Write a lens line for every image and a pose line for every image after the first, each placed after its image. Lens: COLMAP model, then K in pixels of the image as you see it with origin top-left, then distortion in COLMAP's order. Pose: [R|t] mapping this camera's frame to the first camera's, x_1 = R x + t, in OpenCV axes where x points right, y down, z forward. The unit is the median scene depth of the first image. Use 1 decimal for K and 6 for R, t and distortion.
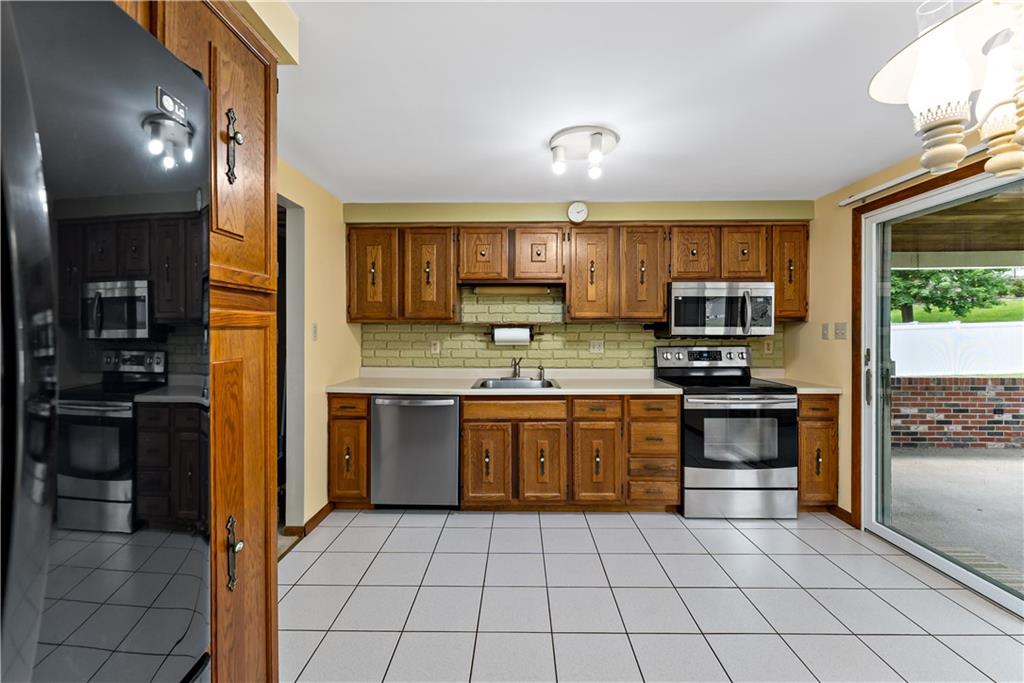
lens RADIAL K [[414.8, 0, 512.6], [0, 414.8, 331.6], [0, 0, 1]] dist [0.000205, -0.000101]
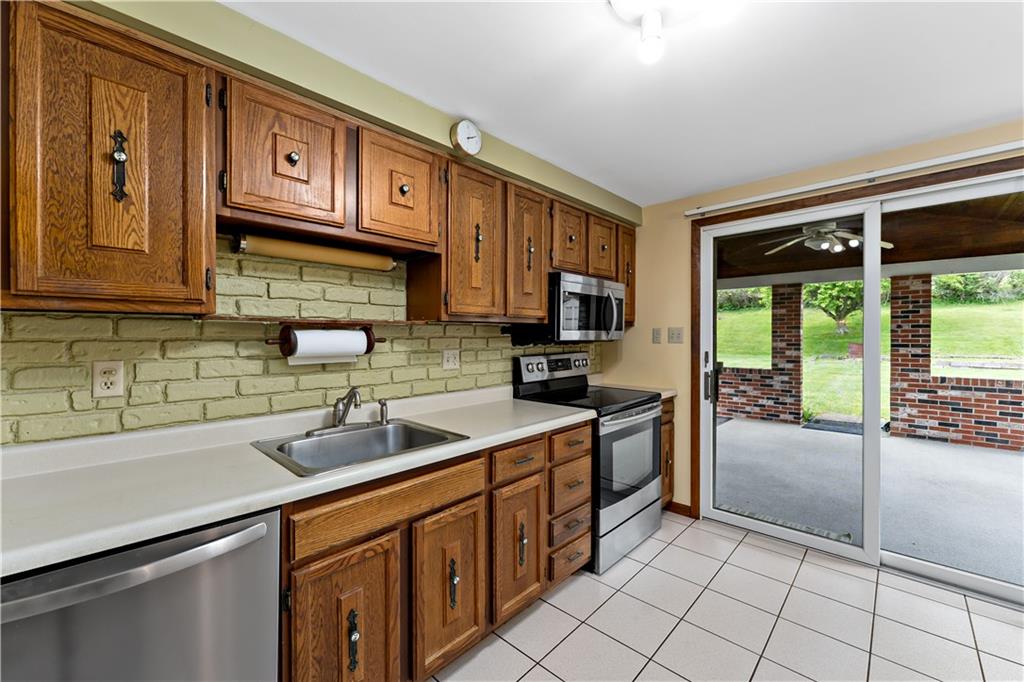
lens RADIAL K [[414.8, 0, 508.8], [0, 414.8, 340.3], [0, 0, 1]] dist [0.000205, -0.000101]
pose [[0.676668, -0.009593, 0.736226, -0.240852], [0.000392, 0.999920, 0.012668, -0.002508], [-0.736288, -0.008283, 0.676618, 0.533928]]
